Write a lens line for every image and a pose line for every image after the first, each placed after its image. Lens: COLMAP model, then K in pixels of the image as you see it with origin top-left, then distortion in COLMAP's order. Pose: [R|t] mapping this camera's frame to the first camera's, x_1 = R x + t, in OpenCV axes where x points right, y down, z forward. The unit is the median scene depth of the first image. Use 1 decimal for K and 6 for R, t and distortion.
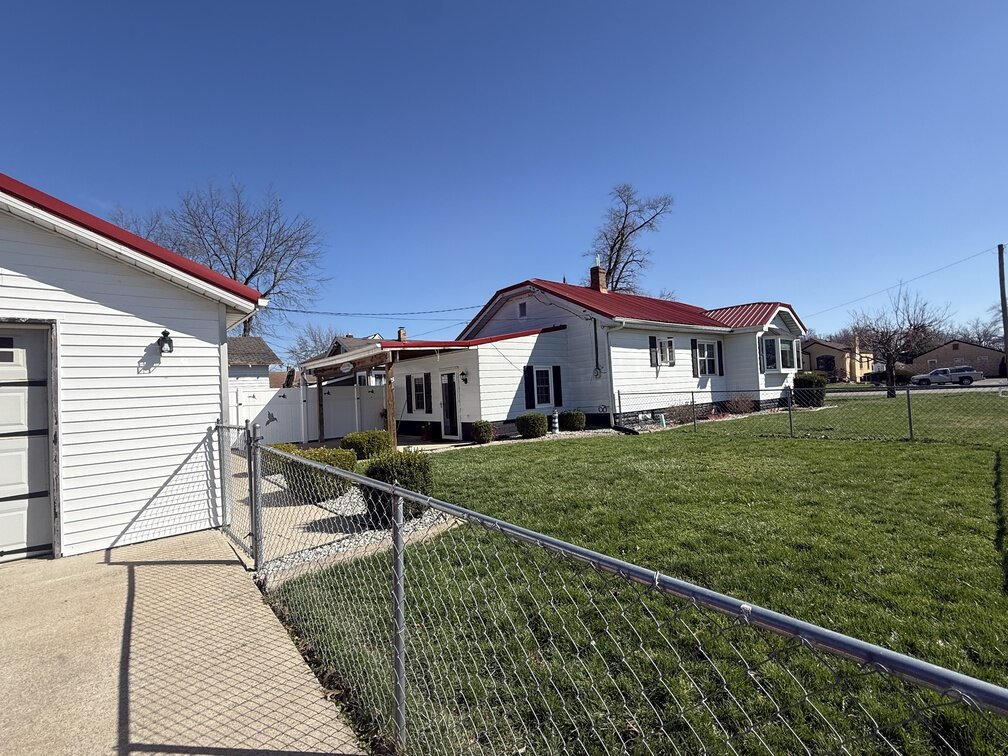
lens RADIAL K [[462.6, 0, 500.5], [0, 462.6, 377.0], [0, 0, 1]] dist [0.004983, 0.000472]
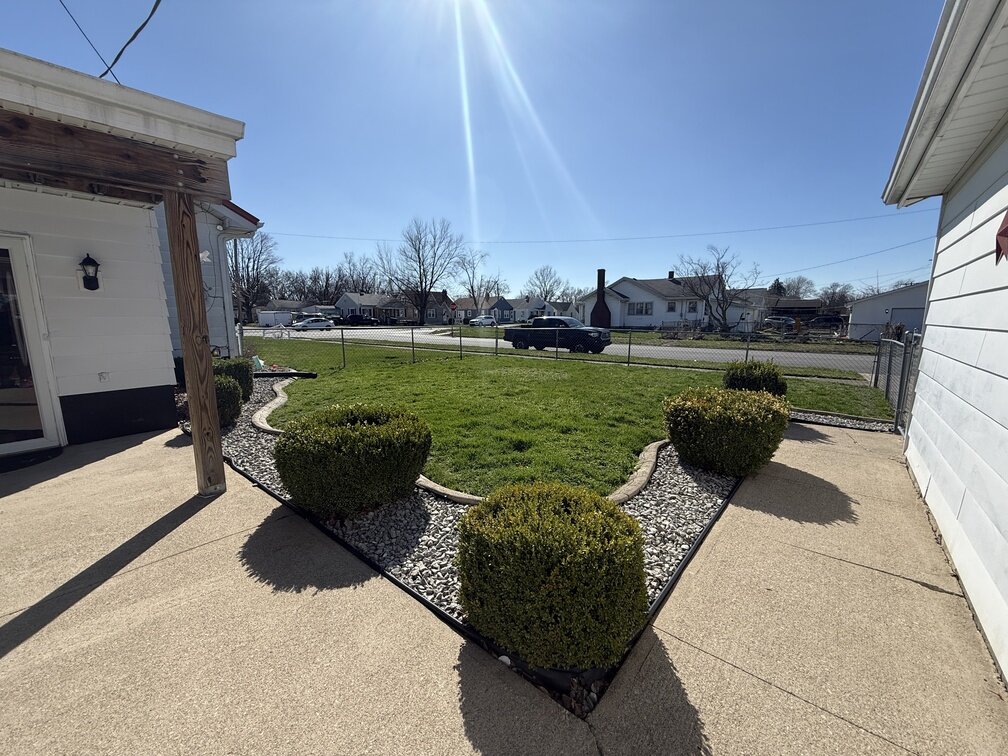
lens RADIAL K [[399.4, 0, 506.0], [0, 399.4, 376.1], [0, 0, 1]] dist [0.000555, 0.000073]
pose [[-0.166943, -0.092099, 0.981656, -0.431886], [-0.023805, 0.995714, 0.089370, 0.044715], [-0.985679, -0.008448, -0.168420, 0.688573]]
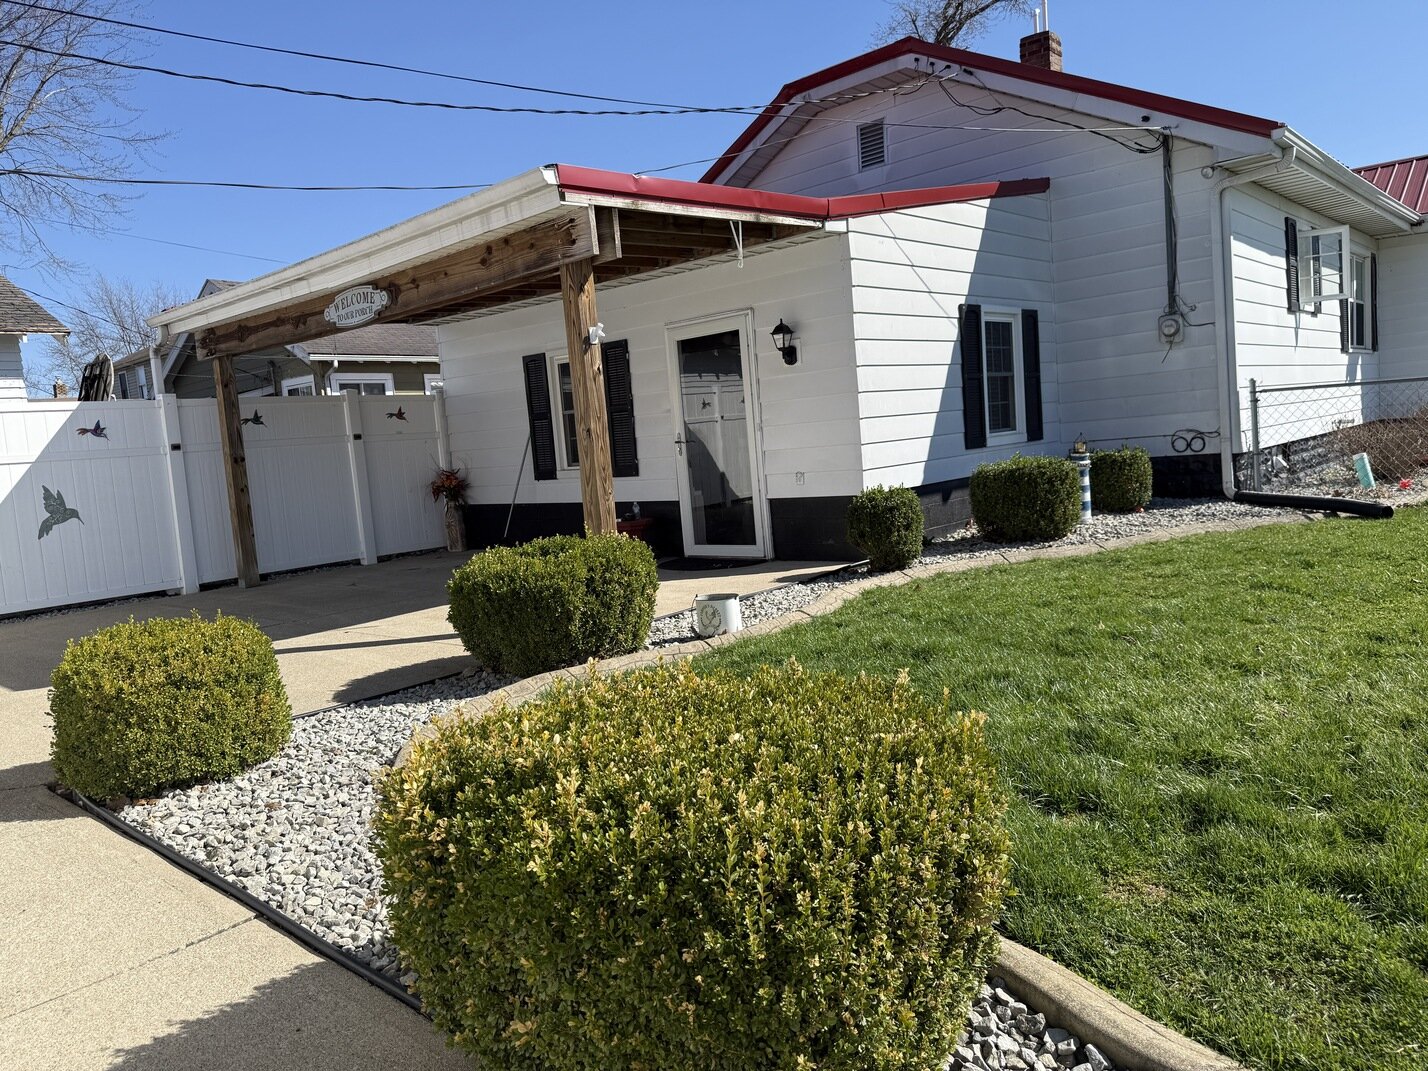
lens RADIAL K [[999.9, 0, 714.3], [0, 999.9, 531.1], [0, 0, 1]] dist [0.019877, -0.013919]
pose [[0.988466, -0.040908, 0.145810, -0.205740], [0.022964, 0.992180, 0.122689, 0.038210], [-0.149689, -0.117925, 0.981676, 0.367906]]
